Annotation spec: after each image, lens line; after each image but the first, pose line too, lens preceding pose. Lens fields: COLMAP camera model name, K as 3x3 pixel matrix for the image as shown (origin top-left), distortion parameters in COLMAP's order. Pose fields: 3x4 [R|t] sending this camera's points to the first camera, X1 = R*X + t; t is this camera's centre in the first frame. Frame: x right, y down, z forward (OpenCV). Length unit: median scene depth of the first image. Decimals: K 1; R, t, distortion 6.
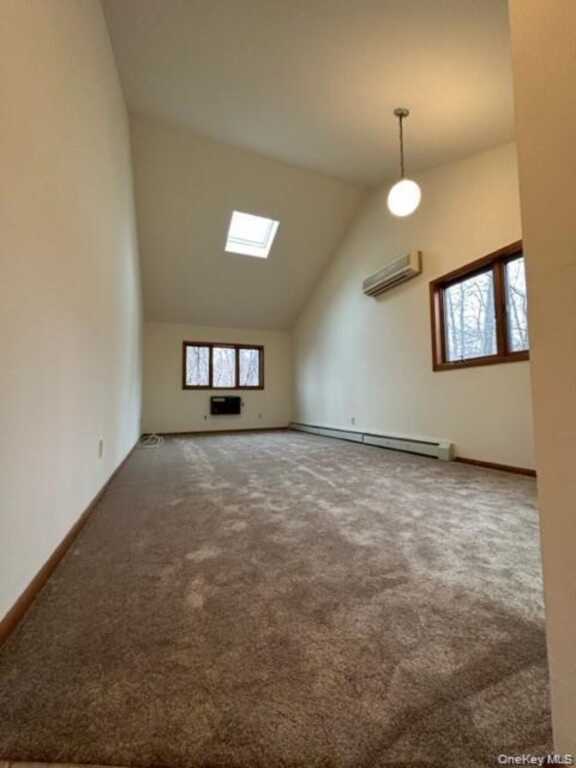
lens RADIAL K [[307.9, 0, 288.0], [0, 307.9, 384.0], [0, 0, 1]] dist [0.001688, 0.000208]
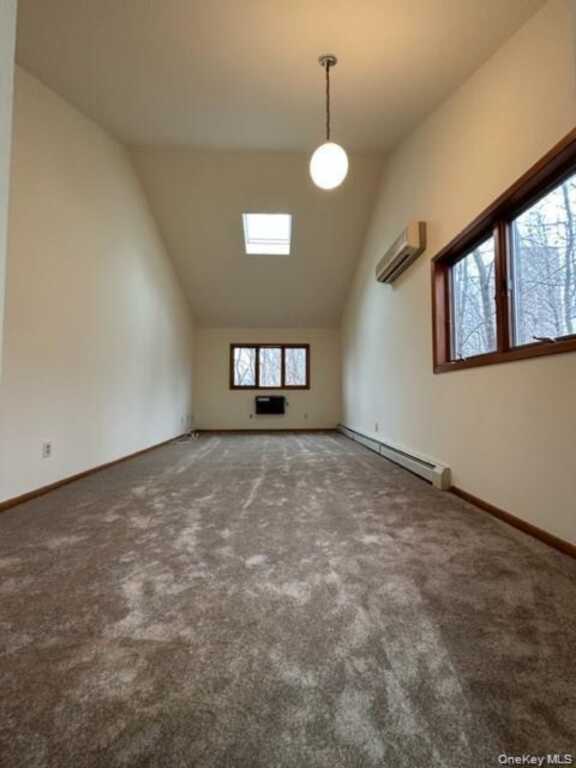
lens RADIAL K [[308.0, 0, 288.0], [0, 308.0, 384.0], [0, 0, 1]] dist [-0.002551, -0.000316]
pose [[0.939665, -0.002231, -0.342089, 0.210410], [0.007662, 0.999865, 0.014525, -0.014877], [0.342010, -0.016270, 0.939555, 0.072636]]
